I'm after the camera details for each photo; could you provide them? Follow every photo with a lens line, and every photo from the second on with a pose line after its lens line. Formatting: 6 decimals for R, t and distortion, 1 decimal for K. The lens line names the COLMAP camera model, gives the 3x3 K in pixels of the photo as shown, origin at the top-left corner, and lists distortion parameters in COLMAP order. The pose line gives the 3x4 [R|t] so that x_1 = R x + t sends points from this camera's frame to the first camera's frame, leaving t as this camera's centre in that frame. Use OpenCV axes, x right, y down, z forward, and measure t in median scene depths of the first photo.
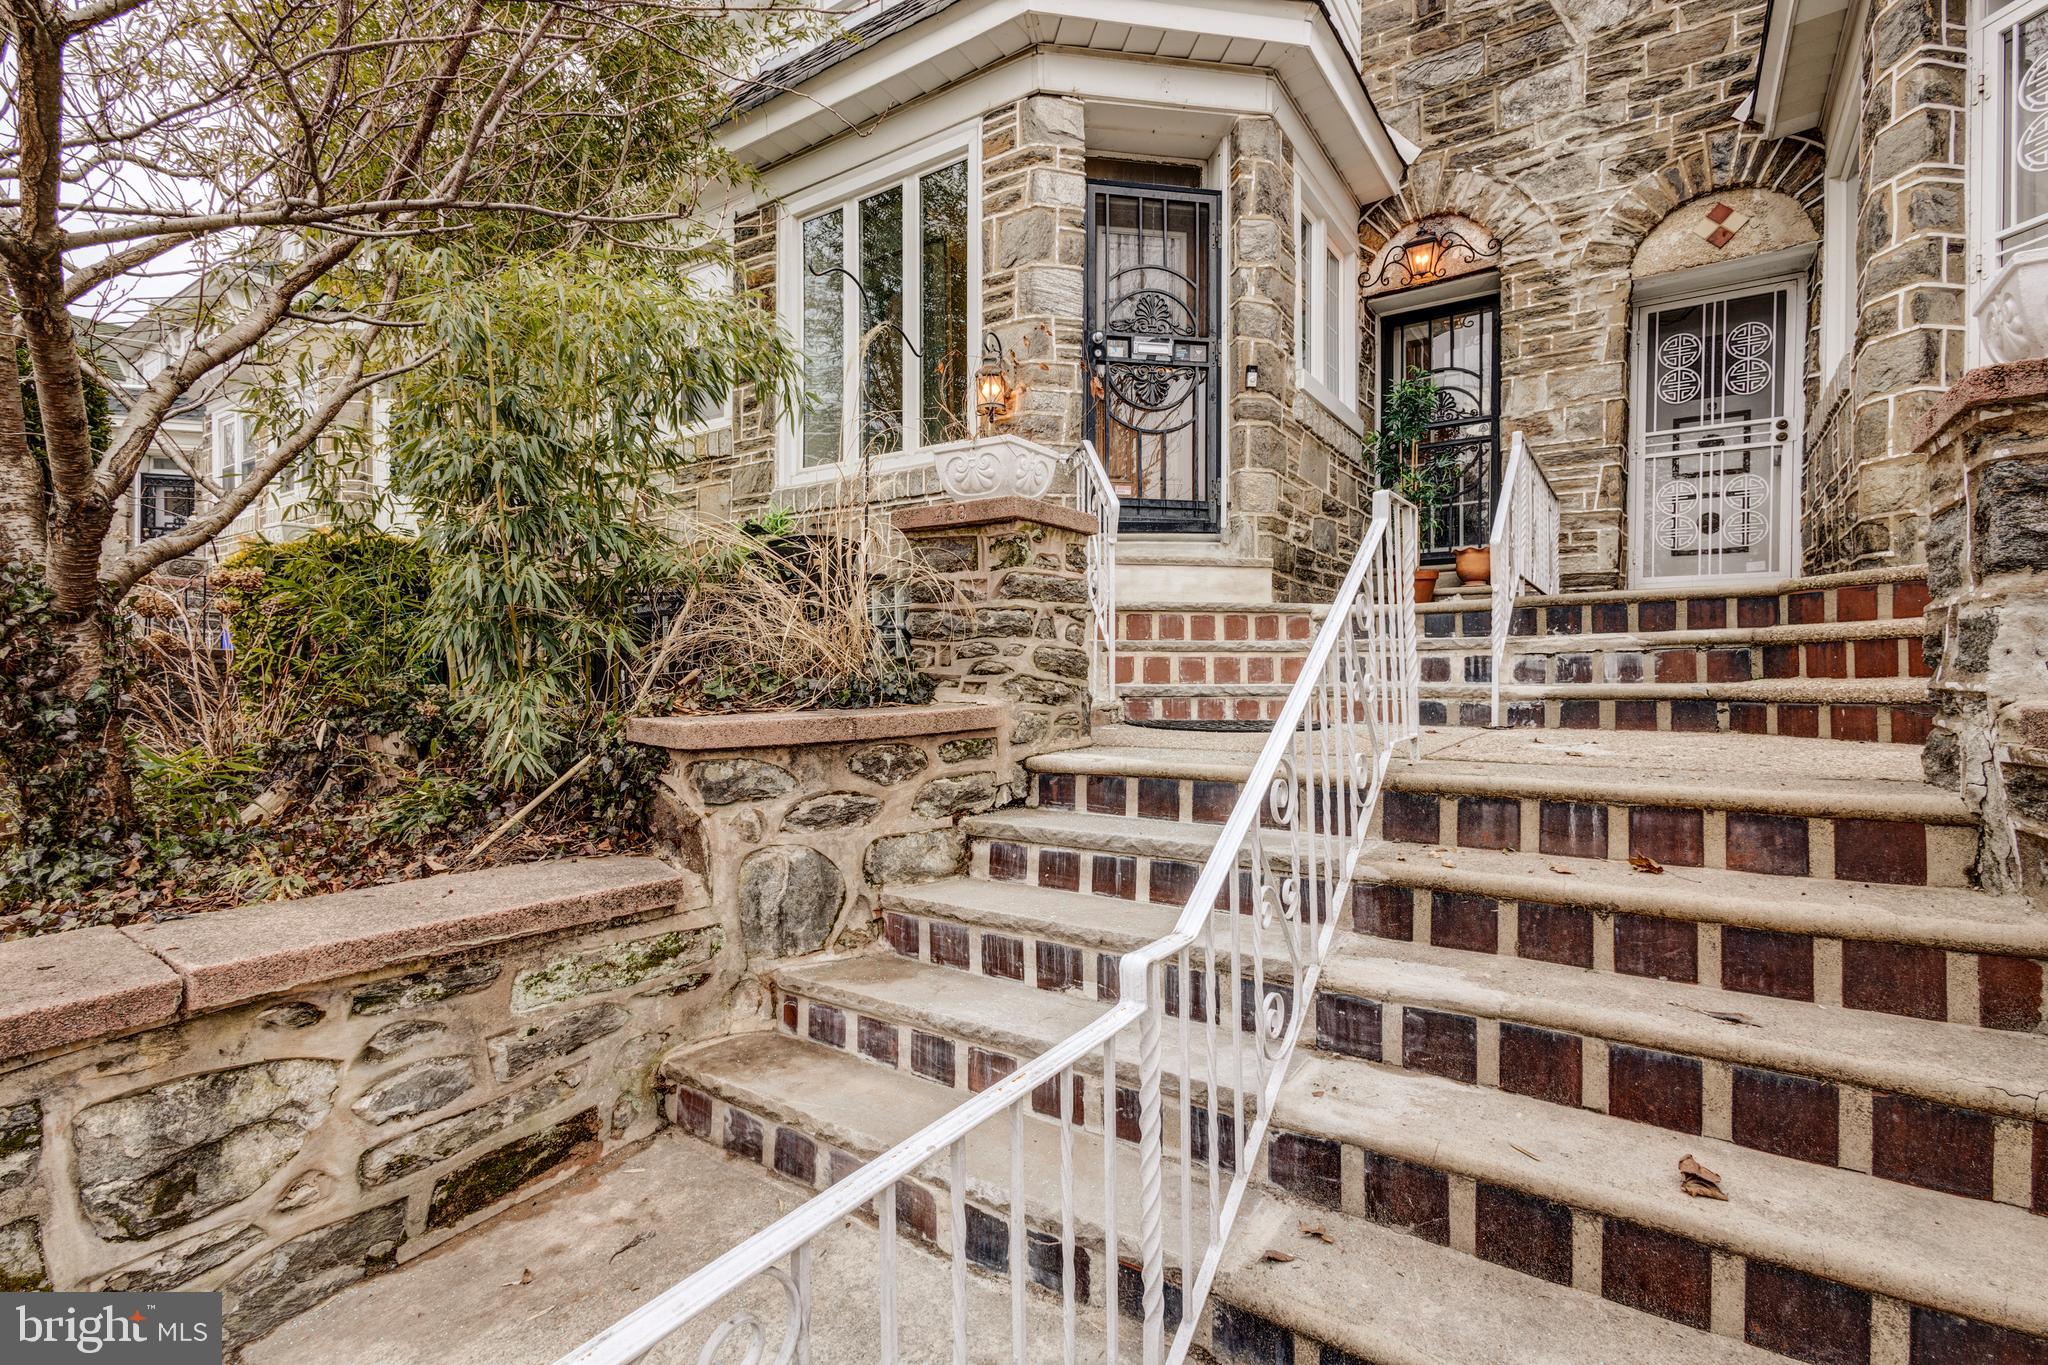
lens RADIAL K [[946.3, 0, 1018.5], [0, 946.3, 692.5], [0, 0, 1]] dist [0.011147, -0.002285]
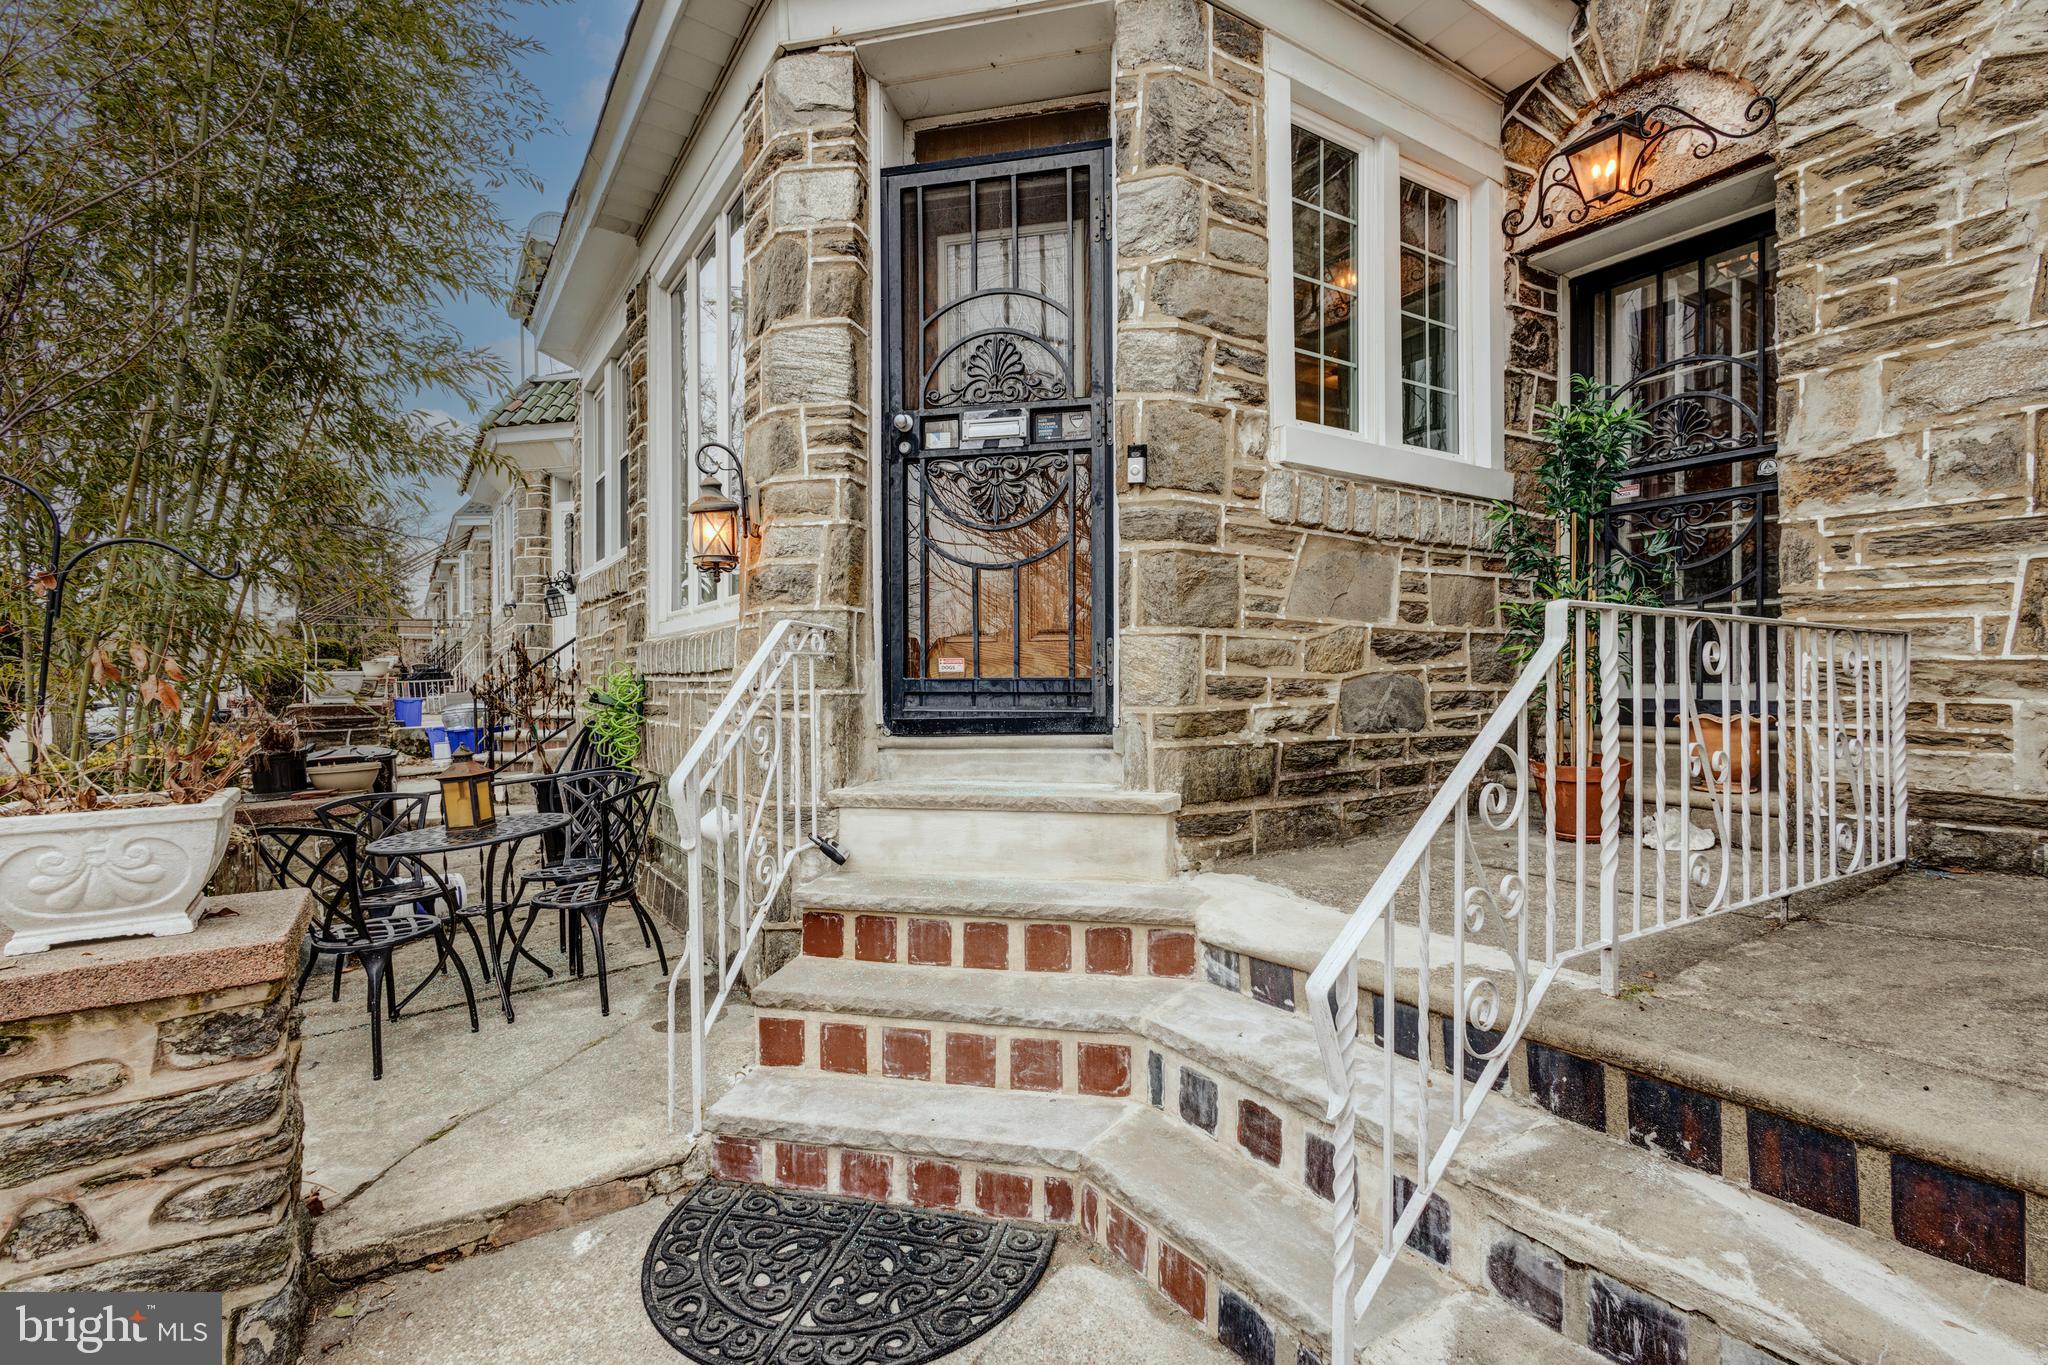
lens RADIAL K [[946.3, 0, 1031.7], [0, 946.3, 690.2], [0, 0, 1]] dist [0.011147, -0.002285]
pose [[0.924828, -0.003398, -0.380369, 0.349305], [0.005430, 0.999976, 0.004268, -0.178229], [0.380346, -0.006012, 0.924825, 0.405079]]
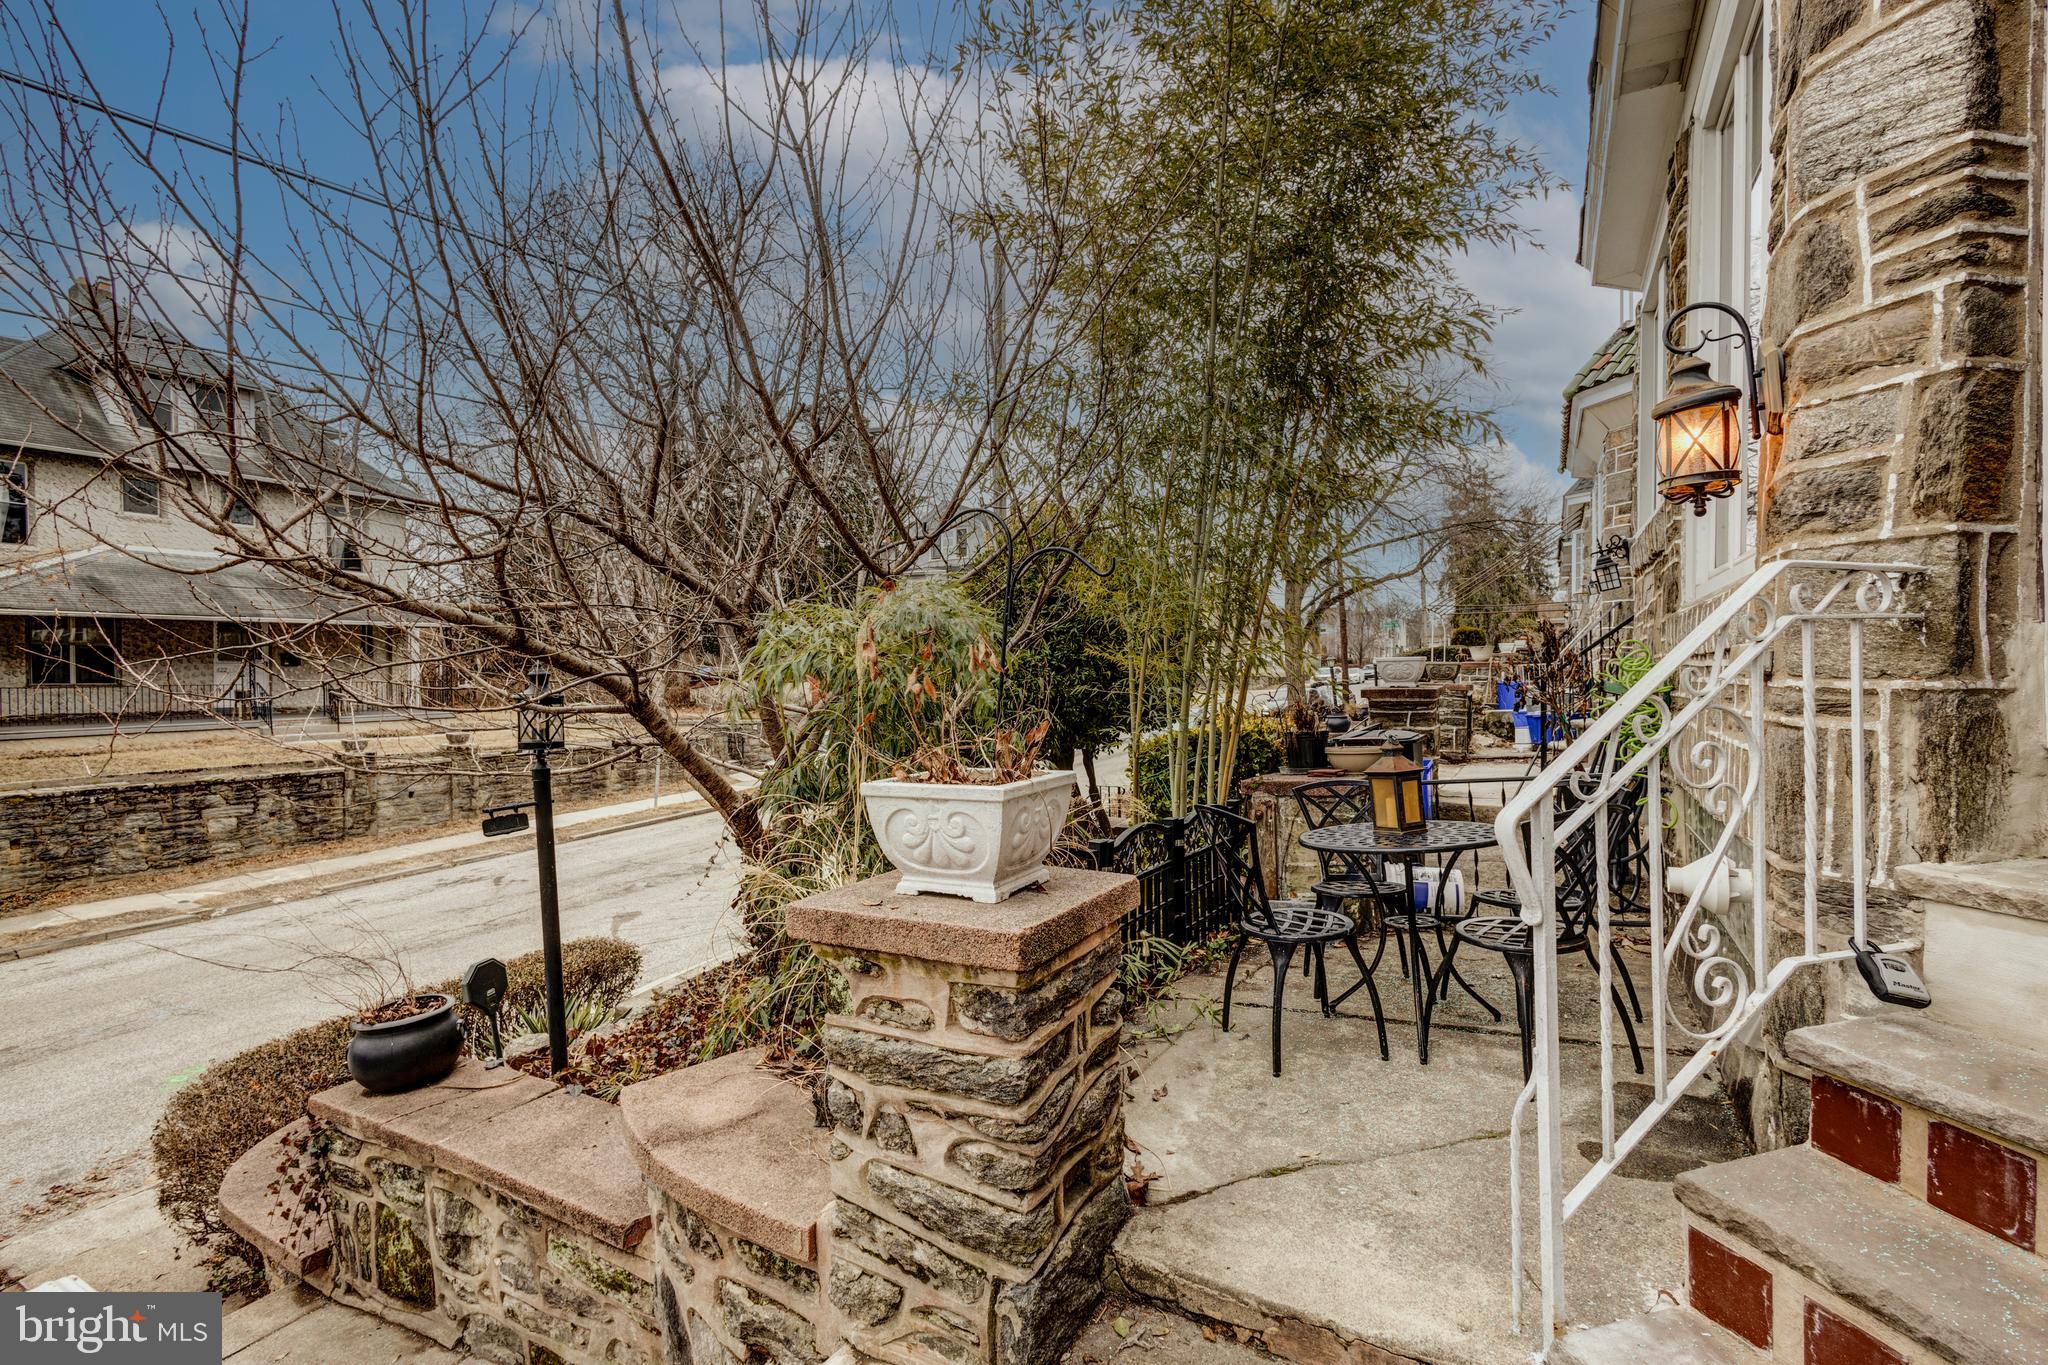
lens RADIAL K [[946.3, 0, 995.3], [0, 946.3, 687.8], [0, 0, 1]] dist [0.011147, -0.002285]
pose [[0.079931, 0.012989, -0.996716, 0.313521], [0.005128, 0.999897, 0.013442, -0.179983], [0.996787, -0.006186, 0.079856, 0.546281]]
